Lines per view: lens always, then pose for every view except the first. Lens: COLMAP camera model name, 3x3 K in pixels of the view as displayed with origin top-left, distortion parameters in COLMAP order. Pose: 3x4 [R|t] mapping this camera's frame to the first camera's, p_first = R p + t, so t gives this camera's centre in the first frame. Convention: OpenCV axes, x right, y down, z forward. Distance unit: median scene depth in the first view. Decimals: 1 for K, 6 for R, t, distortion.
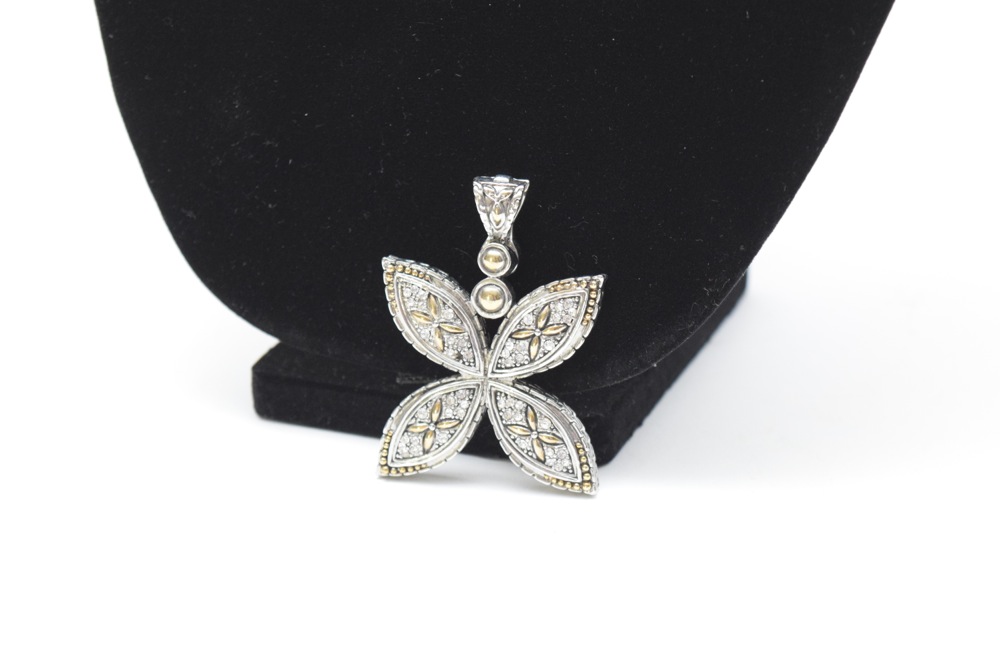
lens RADIAL K [[2366.8, 0, 498.2], [0, 2366.8, 332.8], [0, 0, 1]] dist [0.106666, 0.000000]
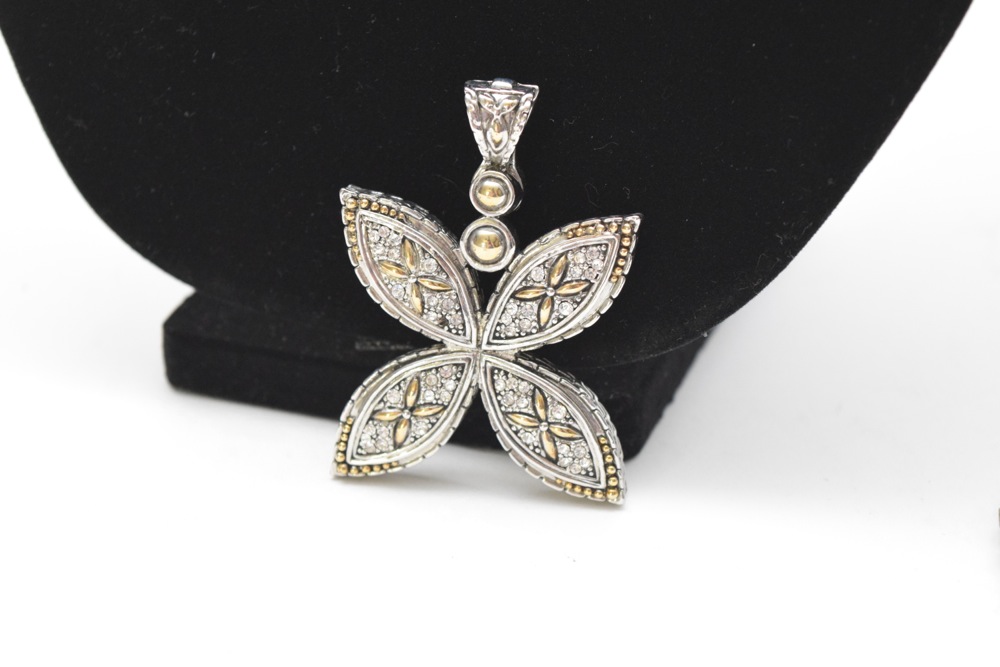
lens RADIAL K [[2366.8, 0, 508.2], [0, 2366.8, 337.8], [0, 0, 1]] dist [0.106666, 0.000000]
pose [[0.998856, 0.000745, 0.047811, -0.031776], [-0.003759, 0.998008, 0.062981, -0.032073], [-0.047669, -0.063089, 0.996869, 0.252213]]
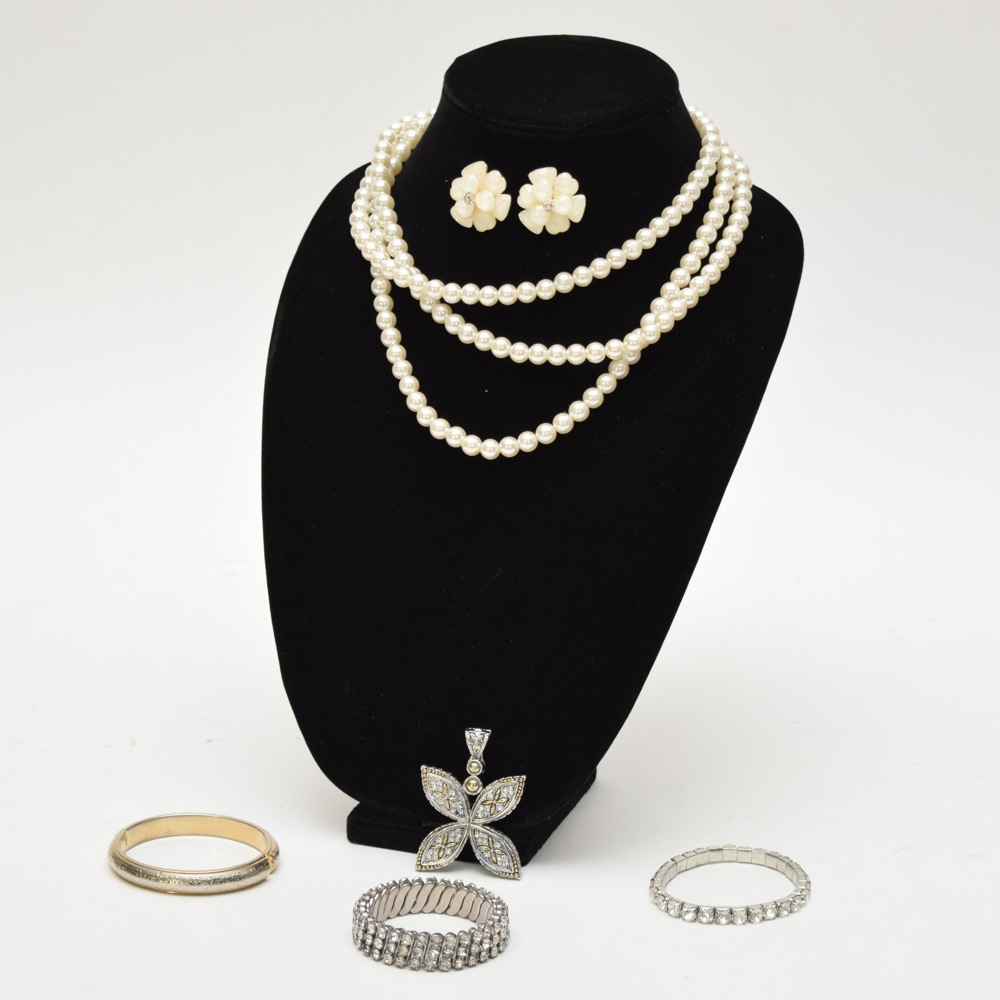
lens RADIAL K [[3304.5, 0, 500.1], [0, 3304.5, 504.4], [0, 0, 1]] dist [0.027344, 0.000000]
pose [[0.998279, 0.013681, 0.057022, -0.150168], [-0.009219, 0.996927, -0.077791, -0.035308], [-0.057911, 0.077131, 0.995338, -1.963882]]
